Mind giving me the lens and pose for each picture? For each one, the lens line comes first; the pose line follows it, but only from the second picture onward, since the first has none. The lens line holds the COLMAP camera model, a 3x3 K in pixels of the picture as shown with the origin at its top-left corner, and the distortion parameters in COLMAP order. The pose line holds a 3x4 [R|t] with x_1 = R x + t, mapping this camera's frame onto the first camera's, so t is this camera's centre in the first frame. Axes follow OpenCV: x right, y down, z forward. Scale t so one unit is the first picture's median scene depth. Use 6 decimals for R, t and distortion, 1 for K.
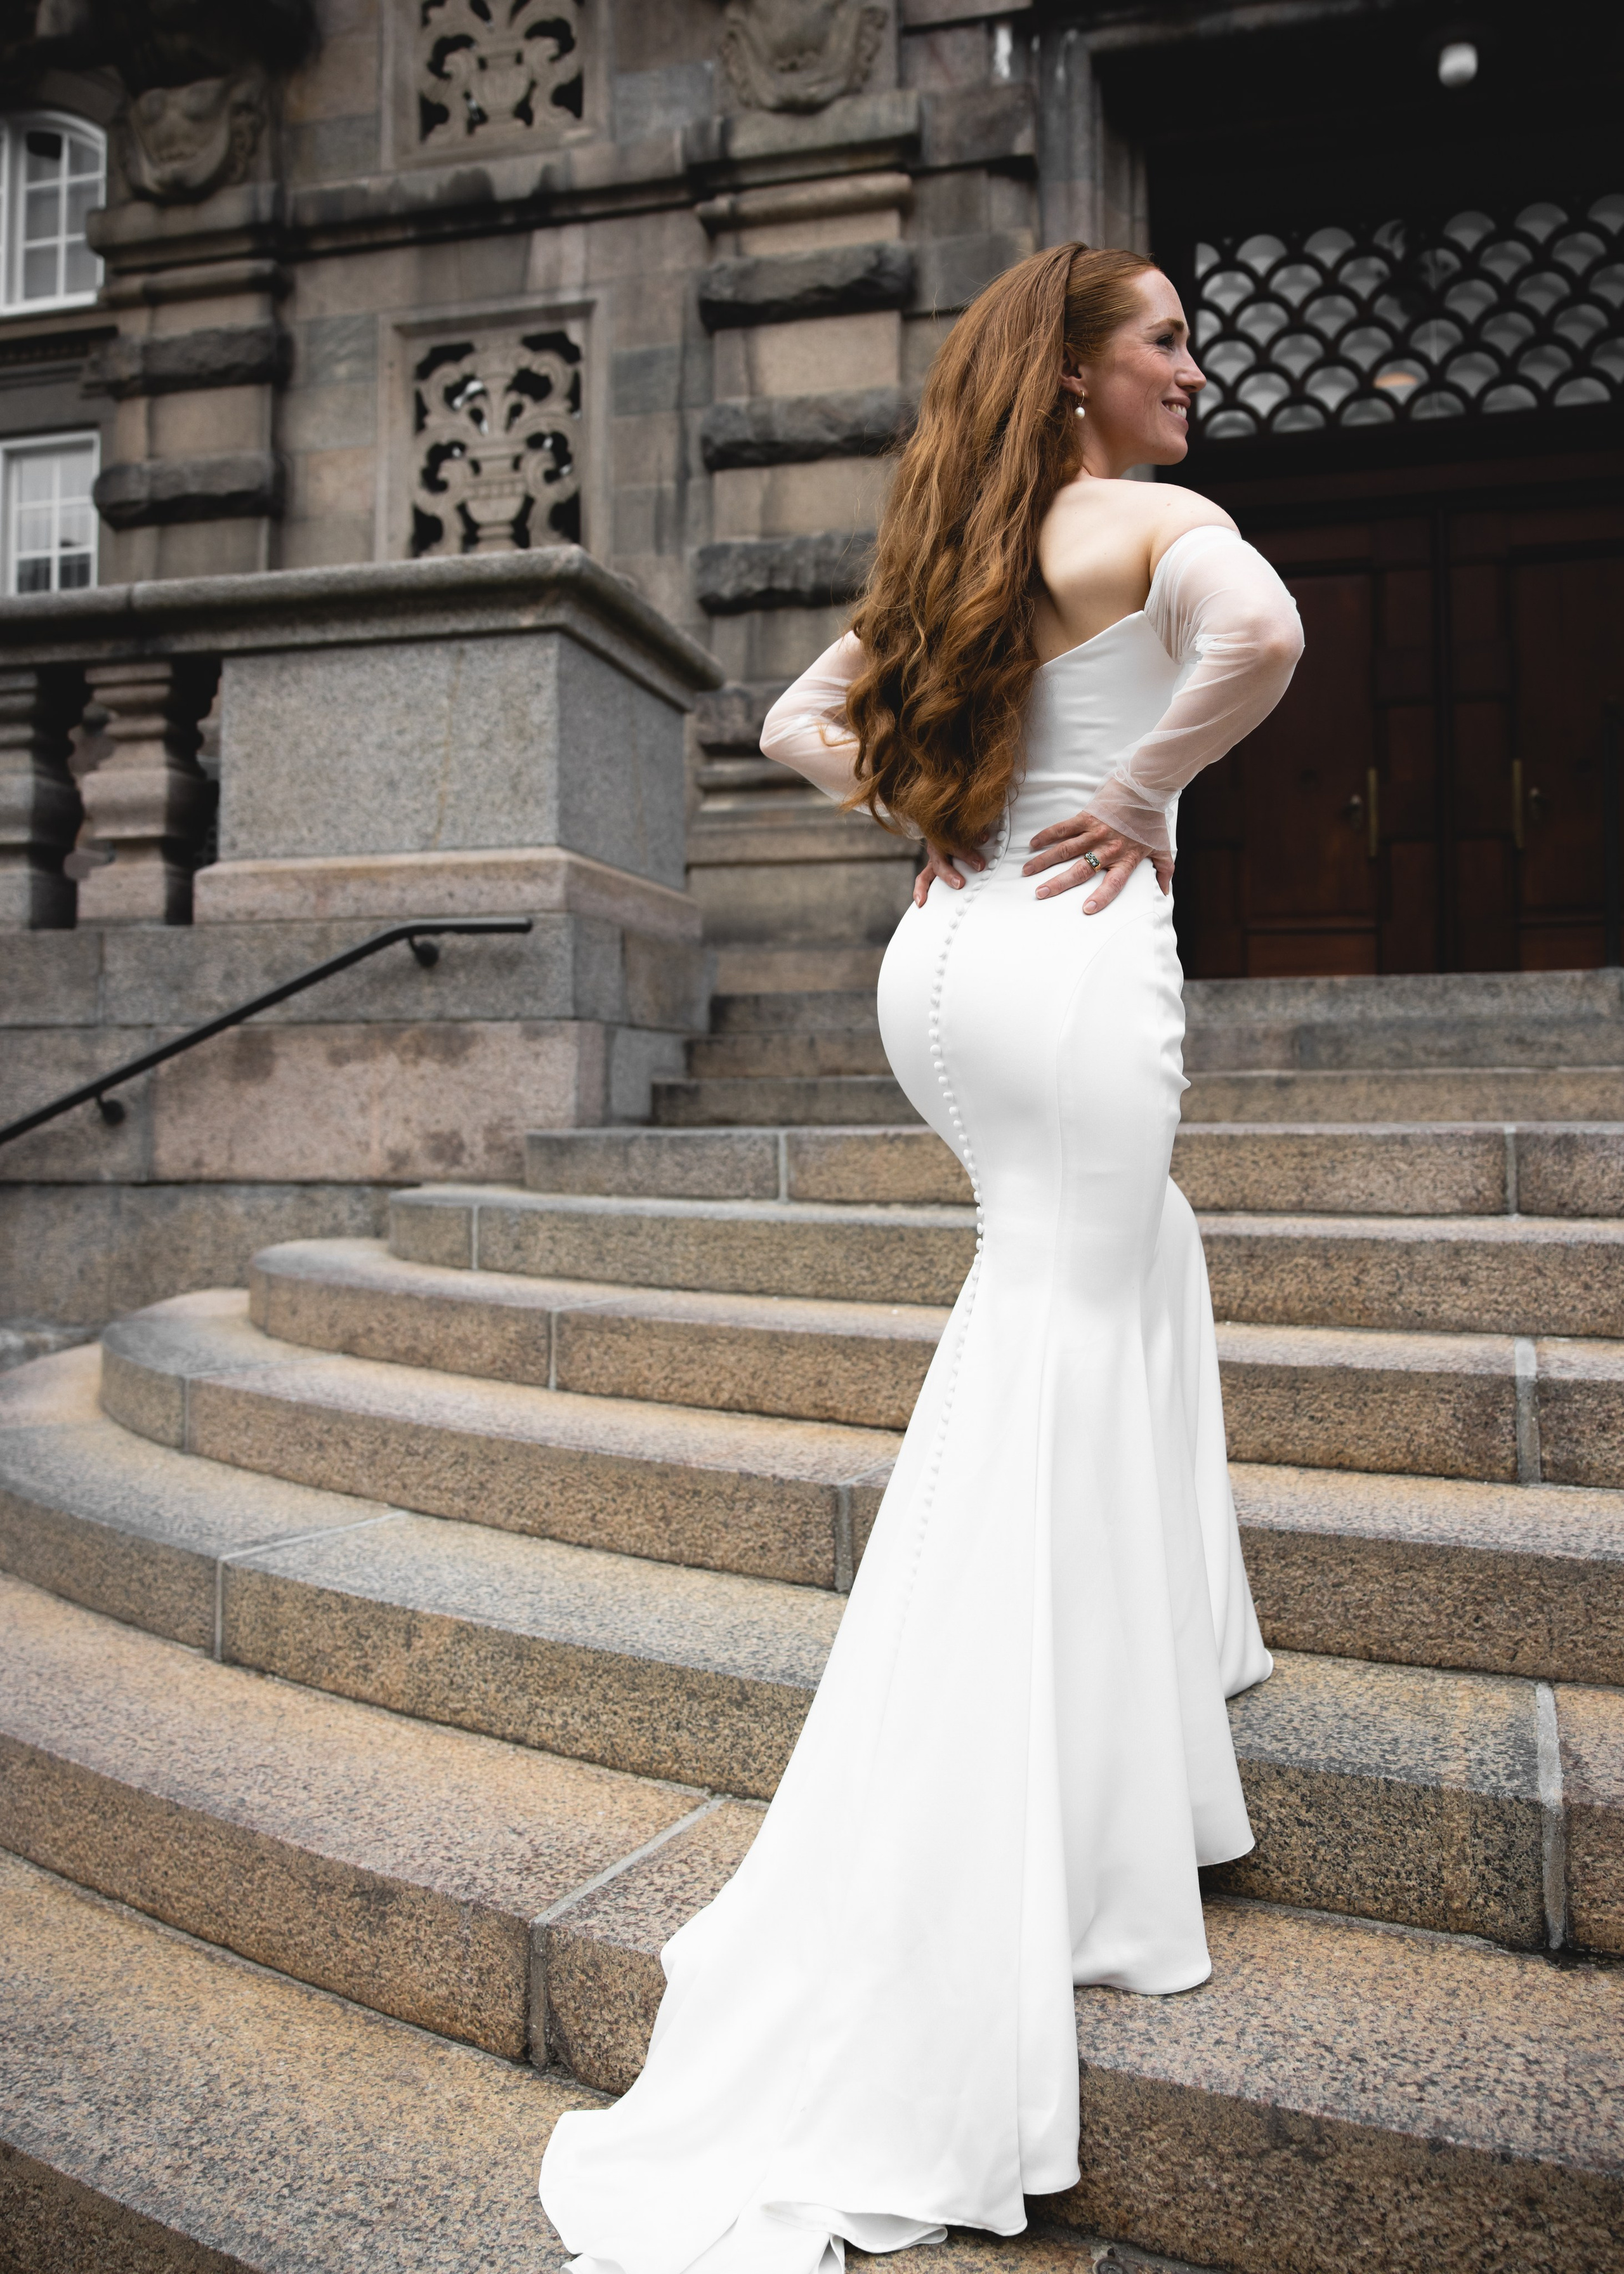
lens RADIAL K [[1666.3, 0, 851.7], [0, 1666.3, 996.2], [0, 0, 1]] dist [-0.002274, 0.010421]
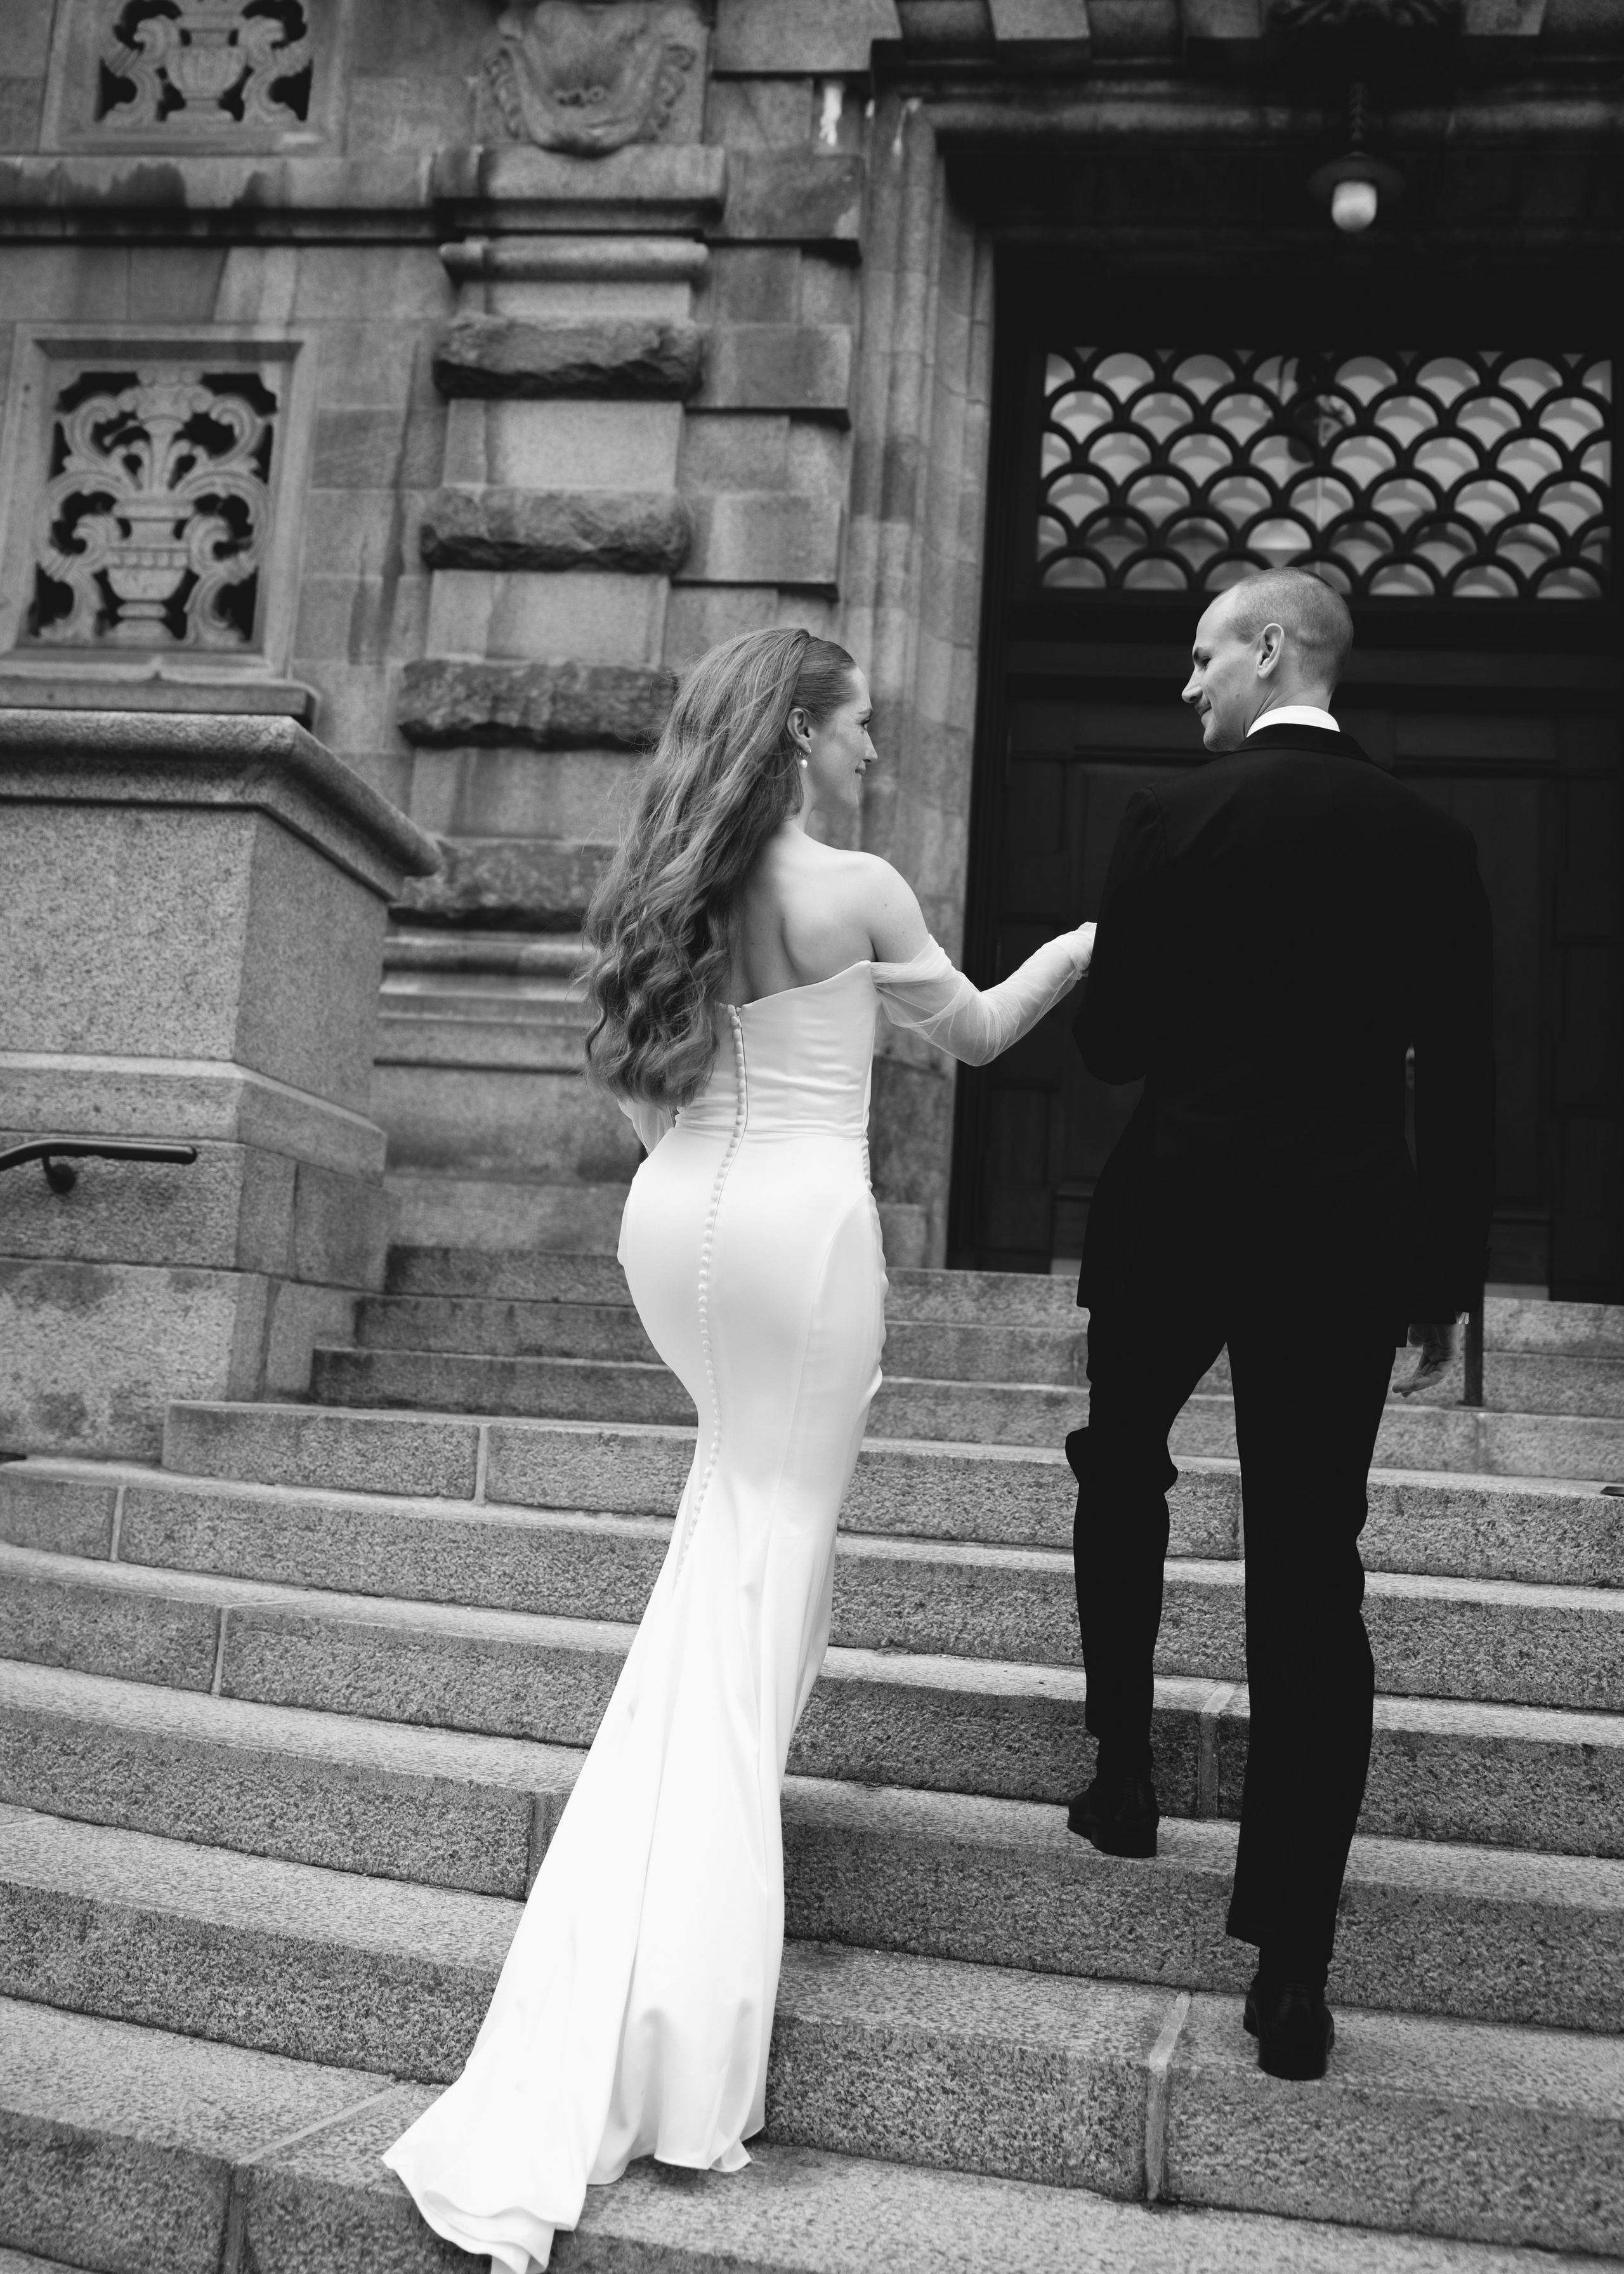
lens RADIAL K [[2348.0, 0, 806.5], [0, 2348.0, 986.8], [0, 0, 1]] dist [-0.005040, 0.016639]
pose [[0.990705, 0.084307, 0.106751, -0.024432], [-0.072853, 0.991587, -0.106992, -0.028609], [-0.114873, 0.098220, 0.988513, -0.285861]]
